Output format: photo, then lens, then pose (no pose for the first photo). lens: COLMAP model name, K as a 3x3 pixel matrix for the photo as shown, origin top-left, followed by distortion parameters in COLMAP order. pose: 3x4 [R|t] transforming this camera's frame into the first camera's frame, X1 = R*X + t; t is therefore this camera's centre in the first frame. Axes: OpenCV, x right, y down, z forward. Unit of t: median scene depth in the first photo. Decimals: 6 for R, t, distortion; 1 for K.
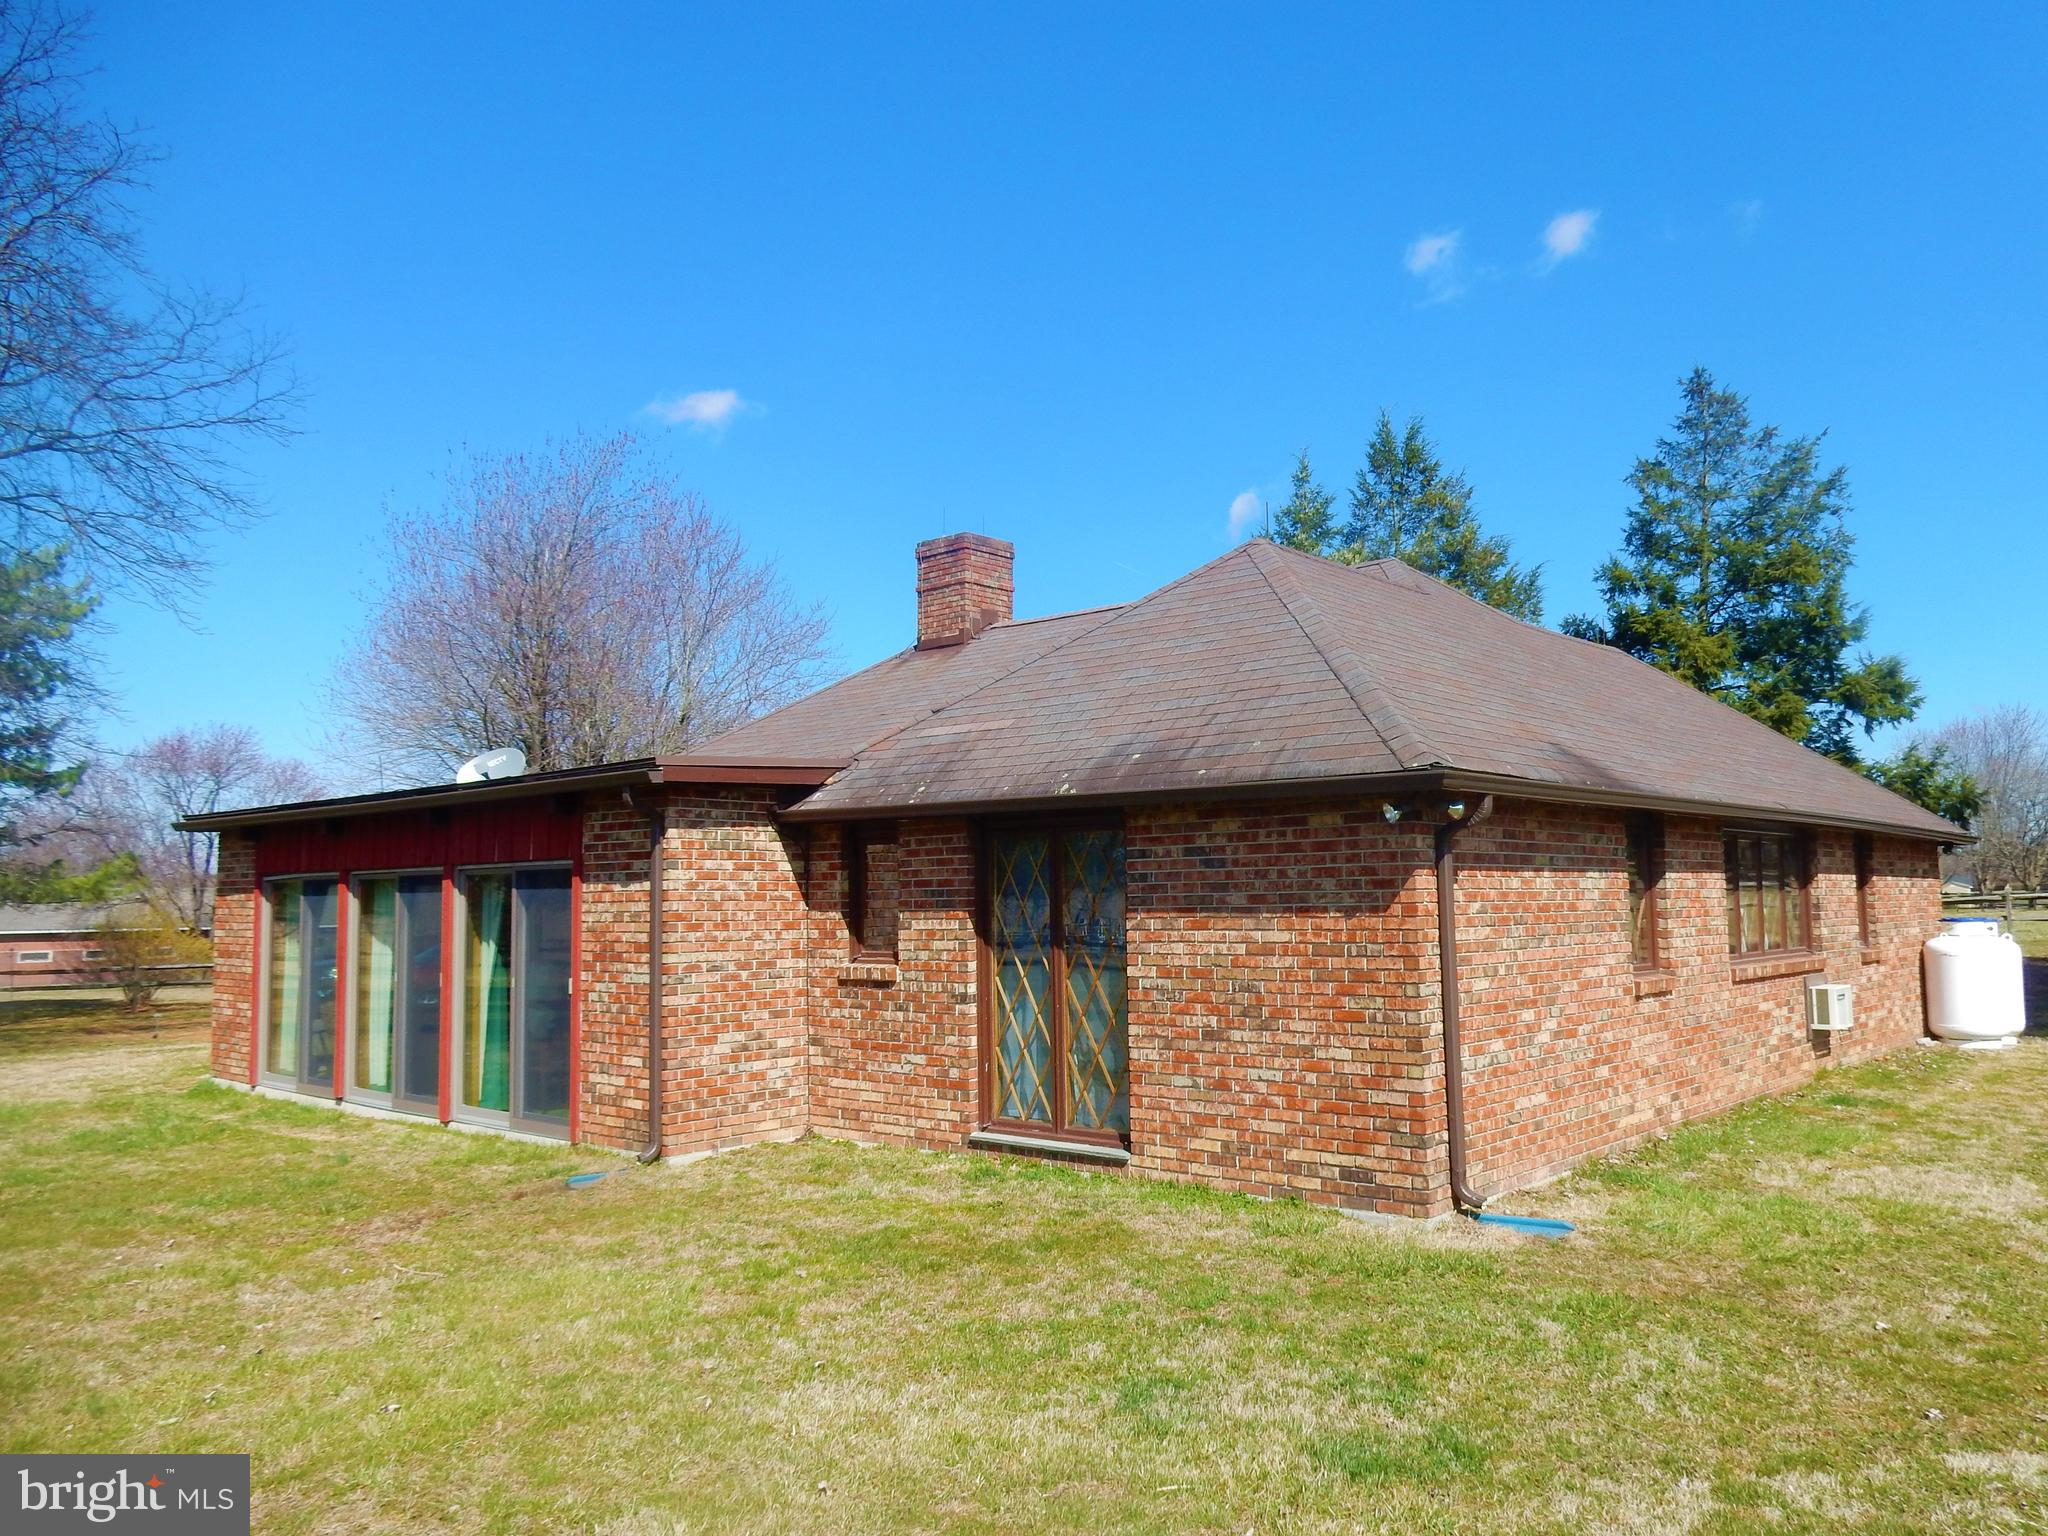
lens RADIAL K [[1501.9, 0, 1041.7], [0, 1501.9, 780.9], [0, 0, 1]] dist [0.003807, 0.001819]
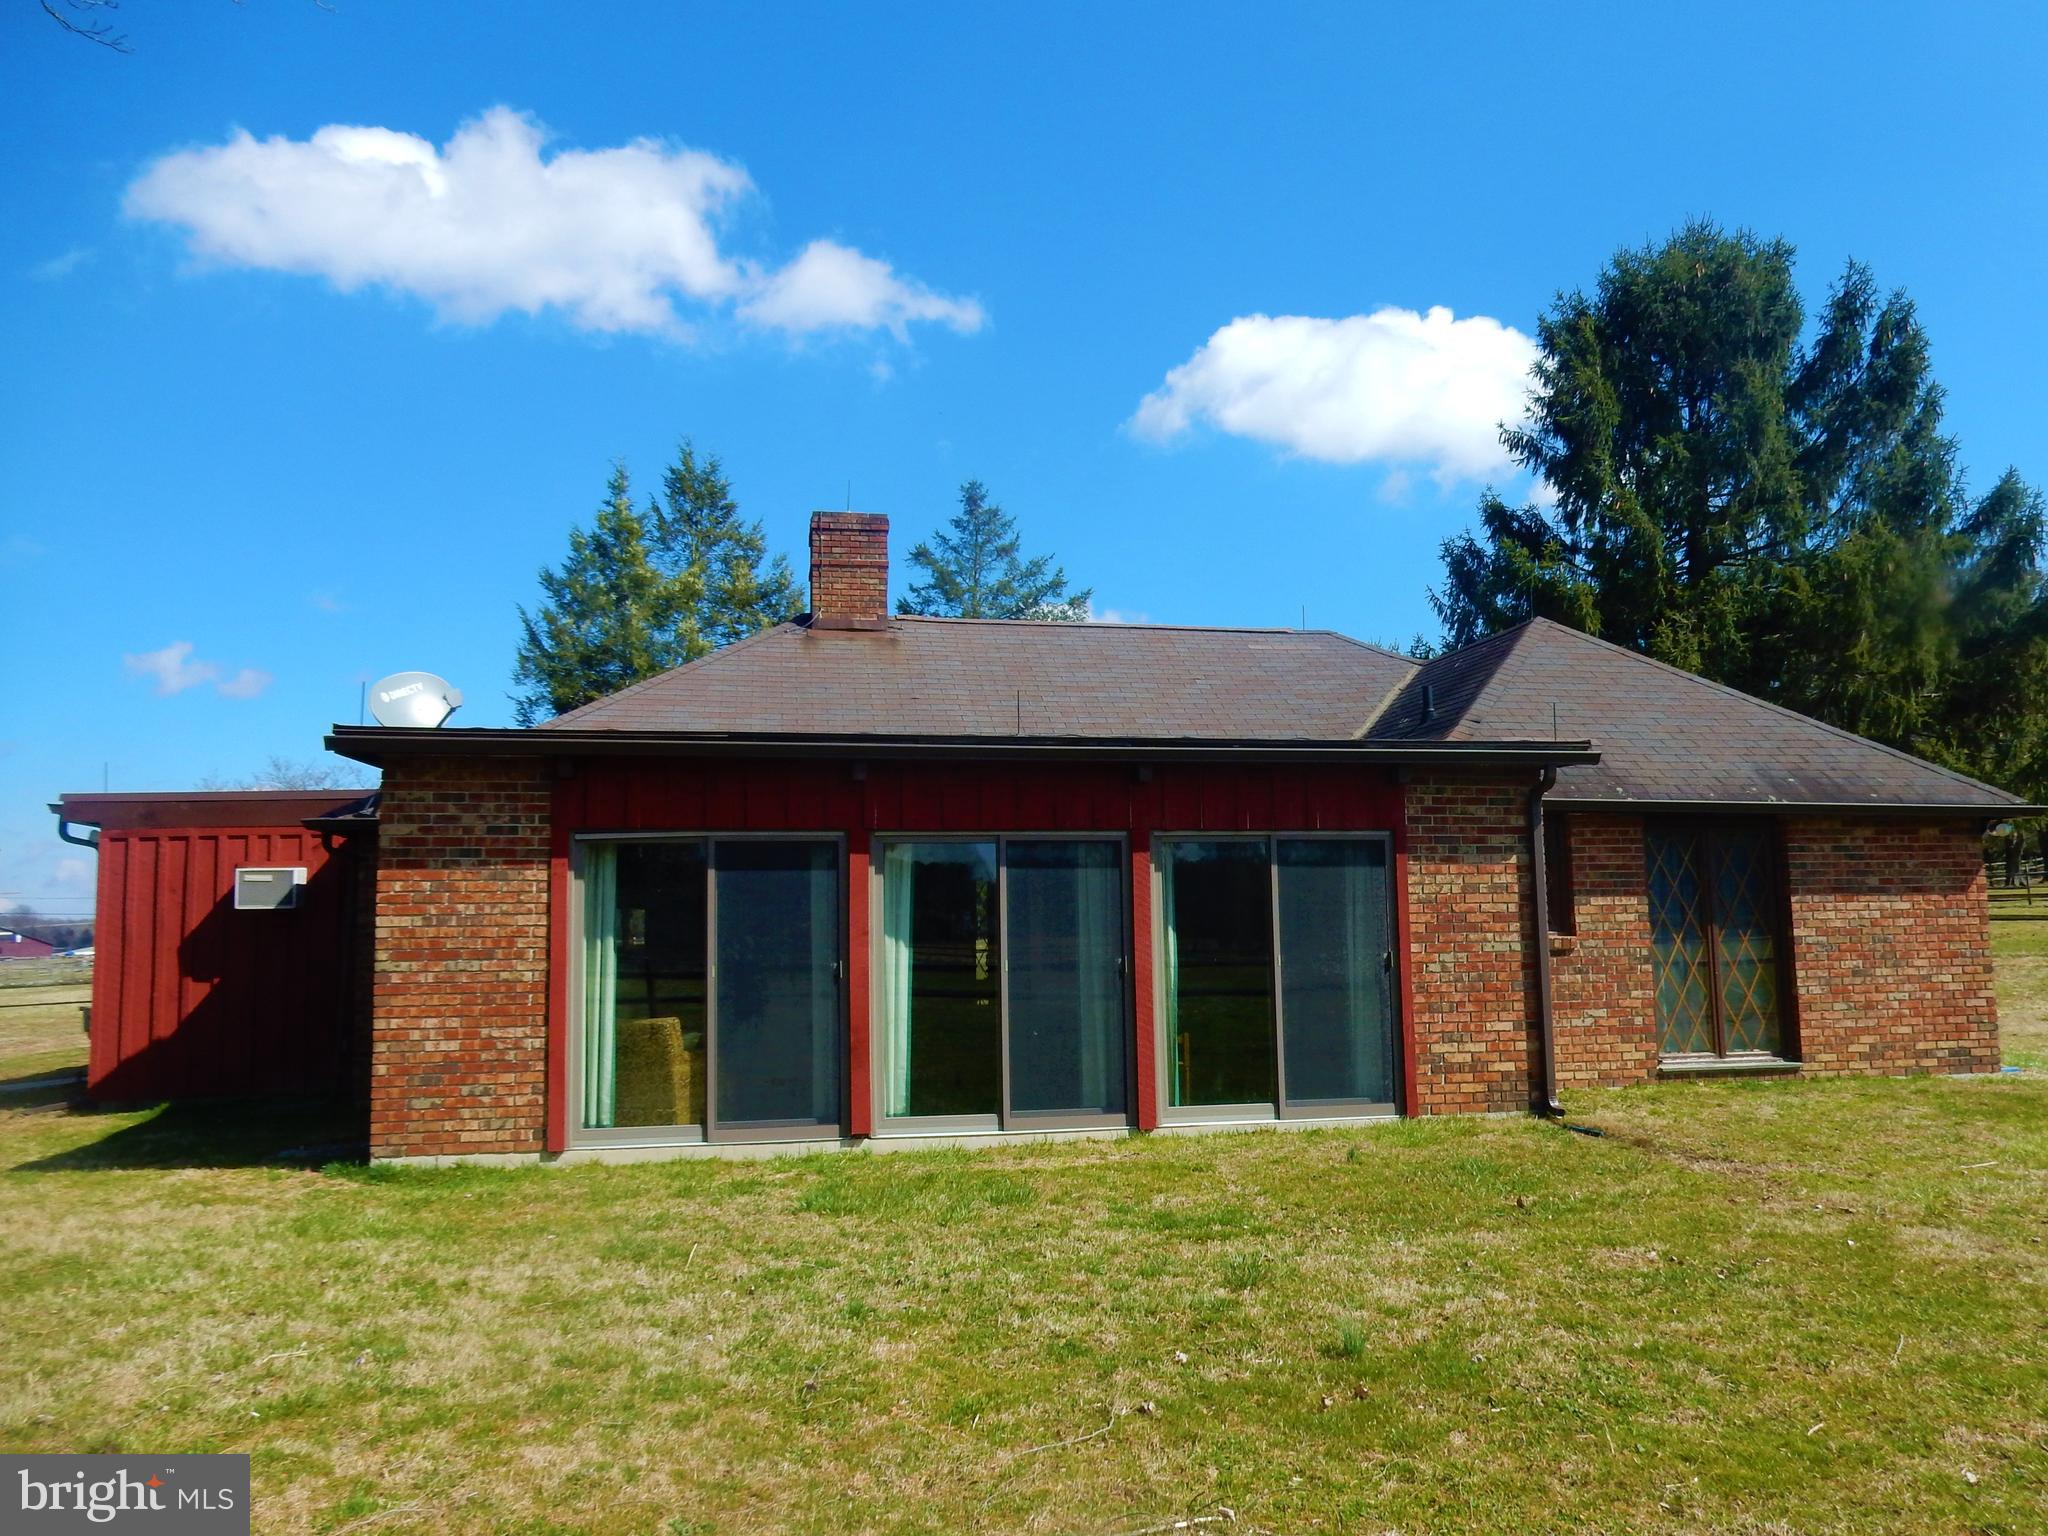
lens RADIAL K [[1501.9, 0, 1041.7], [0, 1501.9, 780.9], [0, 0, 1]] dist [0.003807, 0.001819]
pose [[0.609840, 0.084270, 0.788031, -1.491676], [-0.057997, 0.996410, -0.061671, 0.113649], [-0.790399, -0.008094, 0.612538, 0.699536]]
